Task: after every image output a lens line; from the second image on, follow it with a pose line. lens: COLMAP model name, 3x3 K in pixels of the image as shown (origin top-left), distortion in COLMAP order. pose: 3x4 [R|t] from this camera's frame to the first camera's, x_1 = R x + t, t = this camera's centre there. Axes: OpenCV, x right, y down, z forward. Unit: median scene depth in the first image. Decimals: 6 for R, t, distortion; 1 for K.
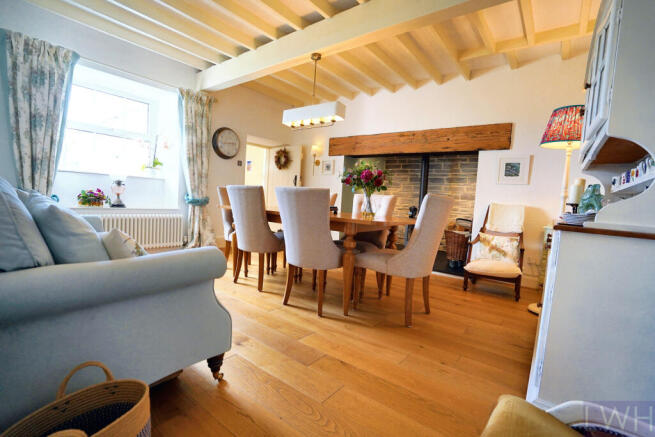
lens RADIAL K [[302.3, 0, 327.5], [0, 302.3, 218.5], [0, 0, 1]] dist [-0.053044, 0.018545]
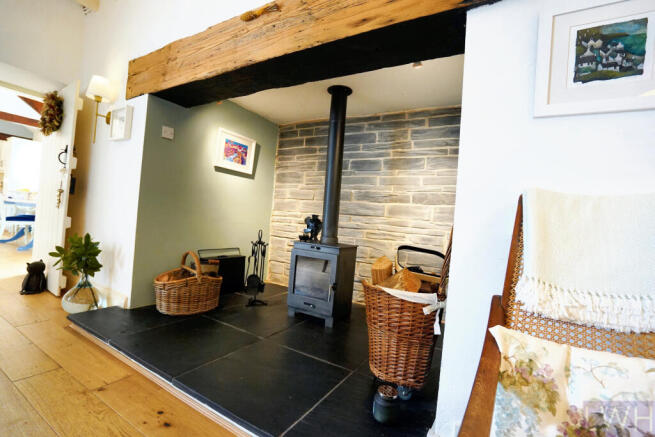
lens RADIAL K [[302.3, 0, 327.5], [0, 302.3, 218.5], [0, 0, 1]] dist [-0.053044, 0.018545]
pose [[0.991400, 0.017520, 0.129686, 0.250067], [-0.009724, 0.998121, -0.060504, -0.008490], [-0.130502, 0.058723, 0.989707, 0.546894]]
